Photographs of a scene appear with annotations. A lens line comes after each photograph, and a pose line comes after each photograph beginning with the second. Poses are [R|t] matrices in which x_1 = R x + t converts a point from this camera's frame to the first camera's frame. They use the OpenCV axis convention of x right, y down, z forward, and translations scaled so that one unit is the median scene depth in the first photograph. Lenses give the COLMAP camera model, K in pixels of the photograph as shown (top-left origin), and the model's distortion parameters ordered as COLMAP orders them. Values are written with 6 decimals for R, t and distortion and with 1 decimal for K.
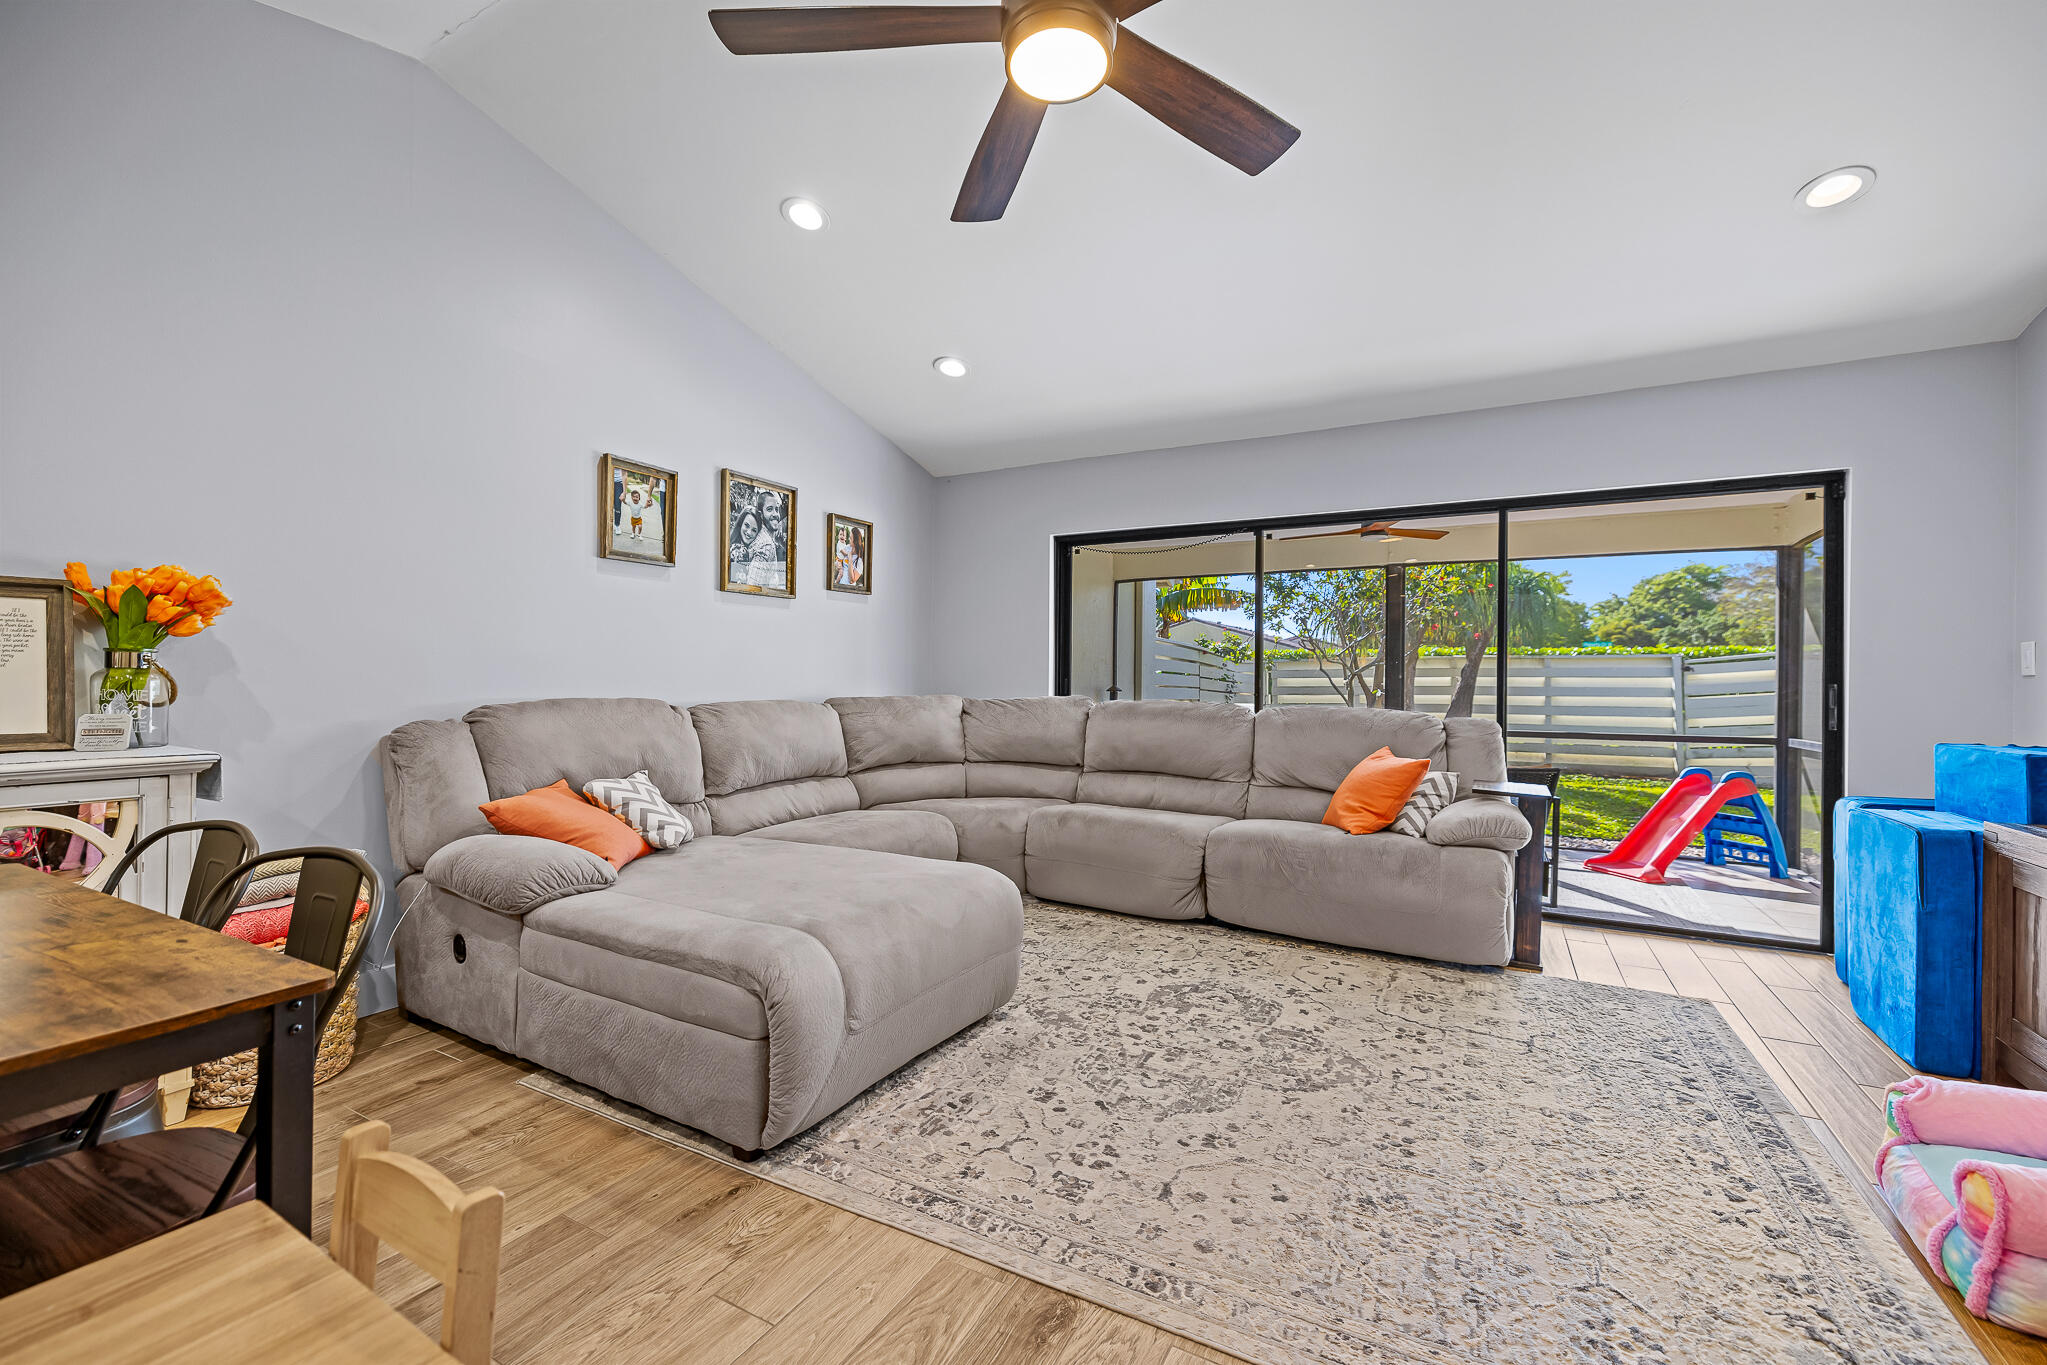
lens RADIAL K [[855.9, 0, 1006.2], [0, 855.9, 678.5], [0, 0, 1]] dist [0.001177, 0.000226]
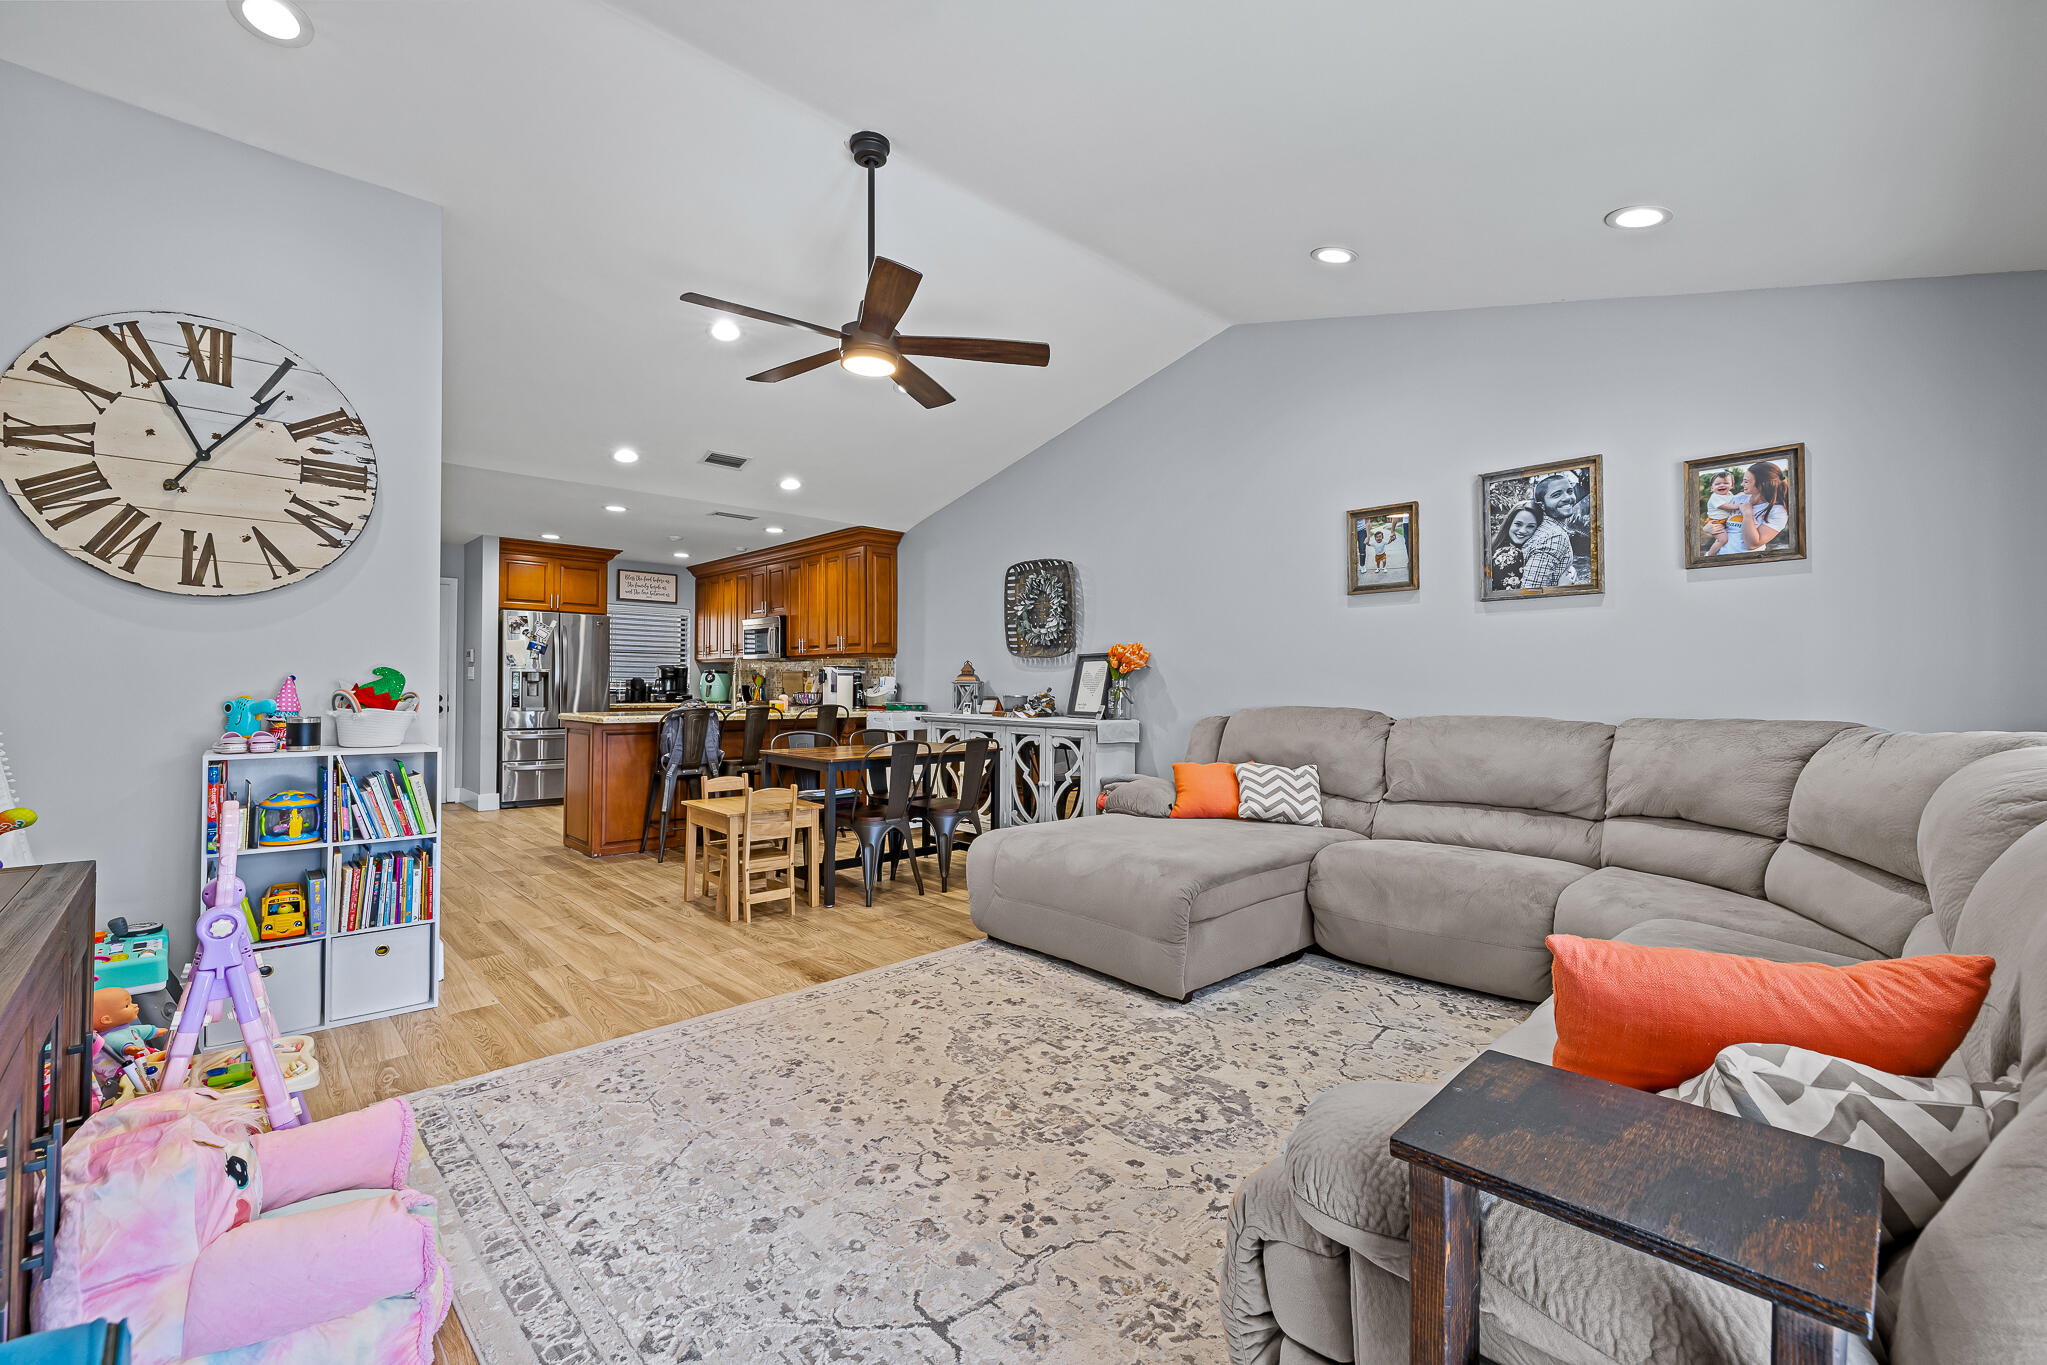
lens RADIAL K [[855.9, 0, 1027.9], [0, 855.9, 684.6], [0, 0, 1]] dist [0.001177, 0.000226]
pose [[-0.292269, -0.014636, -0.956224, 0.847642], [-0.006176, 0.999891, -0.013417, 0.008504], [0.956316, 0.001984, -0.292328, 0.908386]]
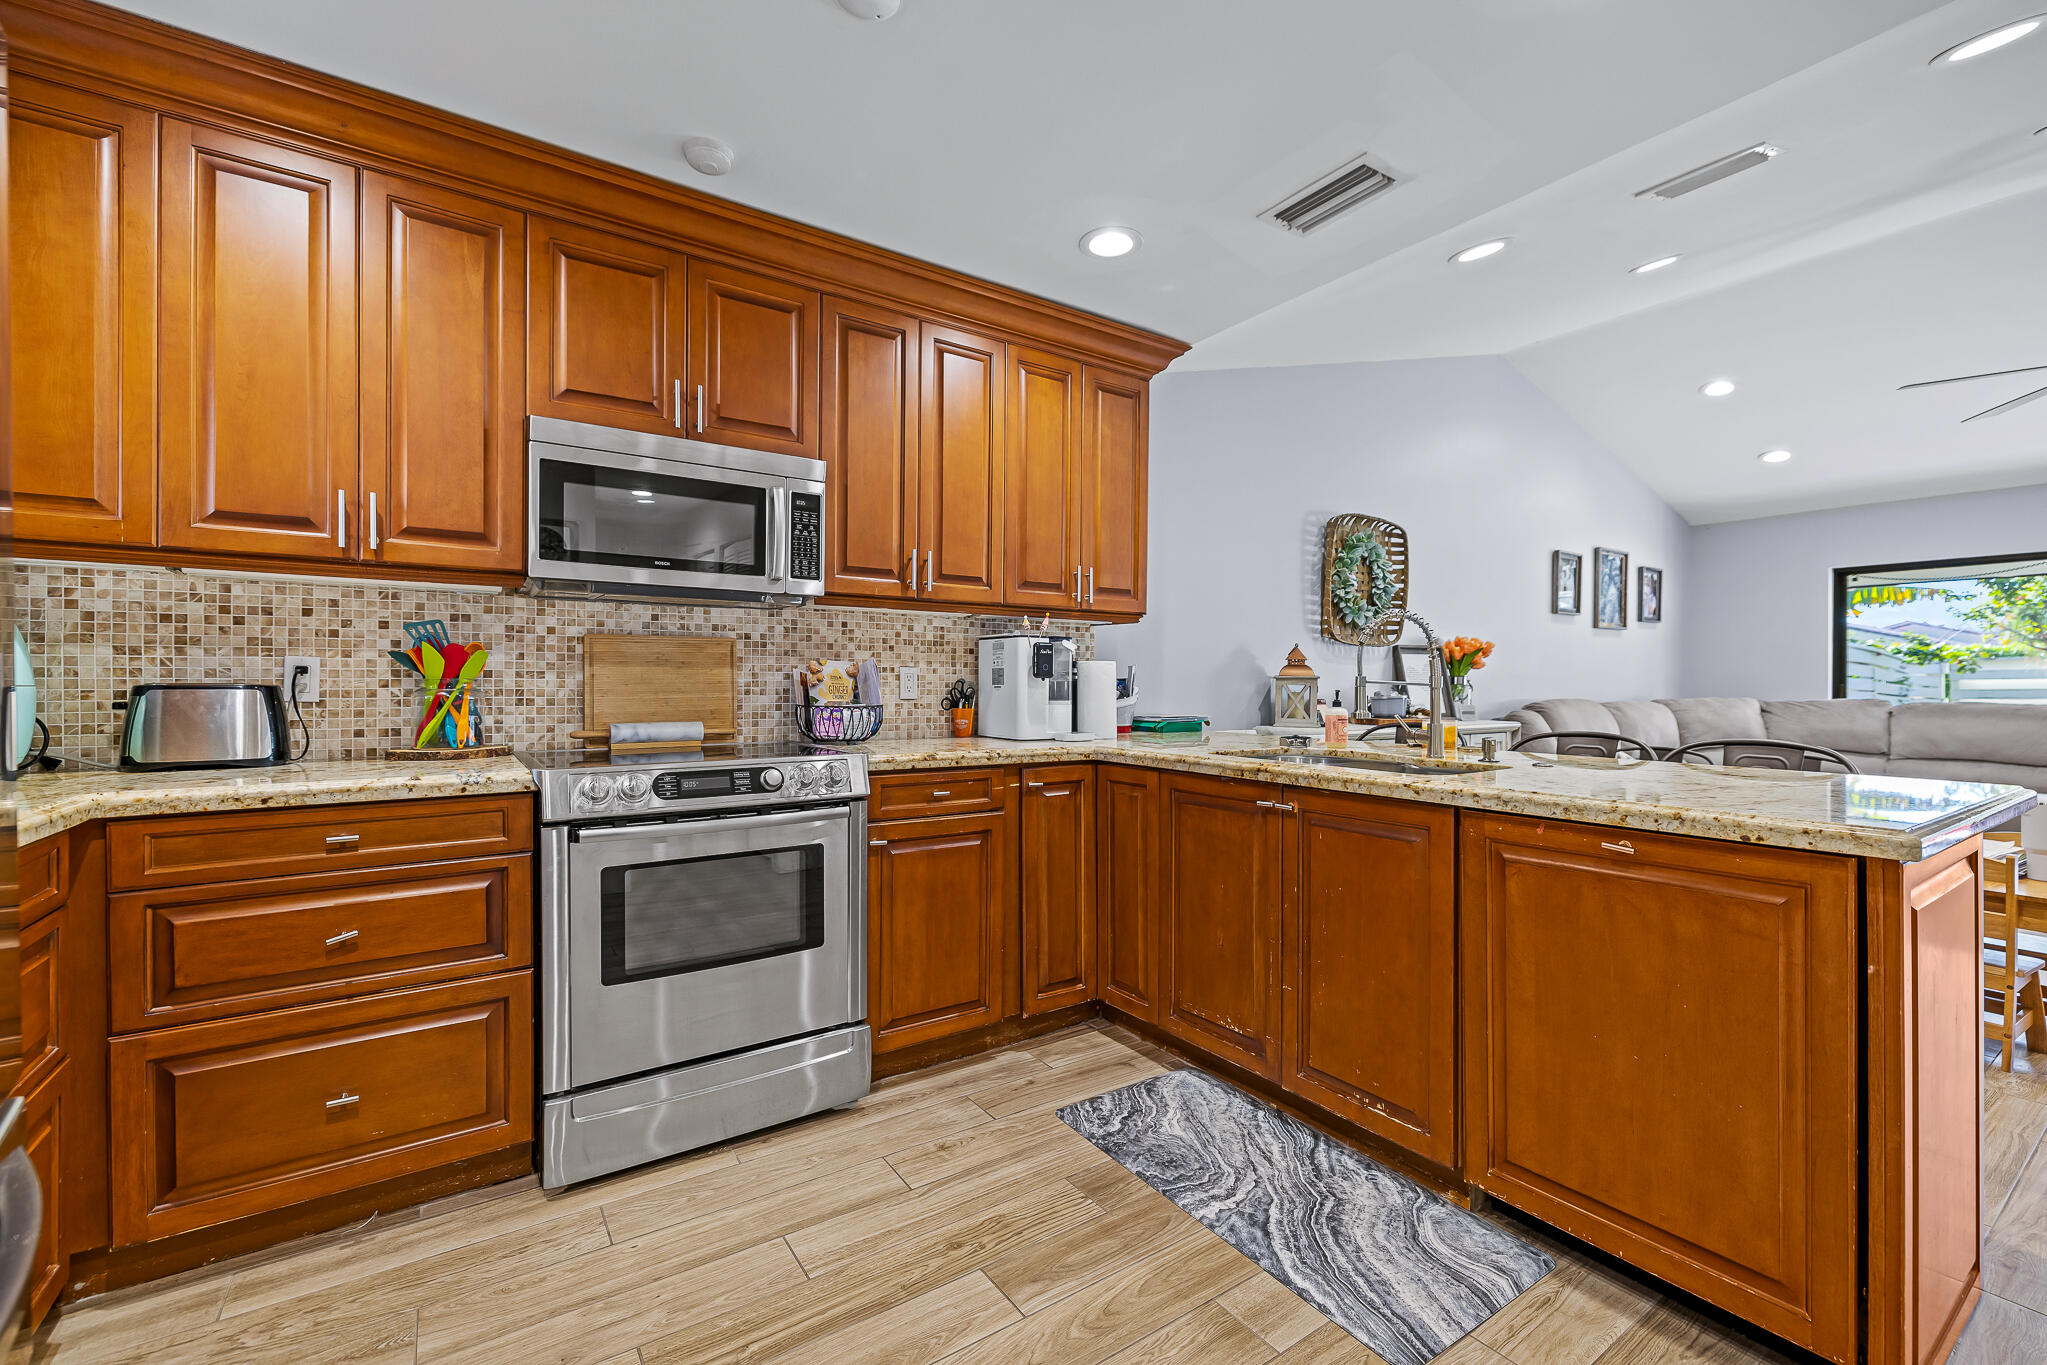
lens RADIAL K [[855.9, 0, 1010.8], [0, 855.9, 679.4], [0, 0, 1]] dist [0.001177, 0.000226]
pose [[0.889723, -0.006089, -0.456461, -0.640092], [0.004404, 0.999979, -0.004756, -0.009676], [0.456480, 0.002221, 0.889731, -0.935404]]
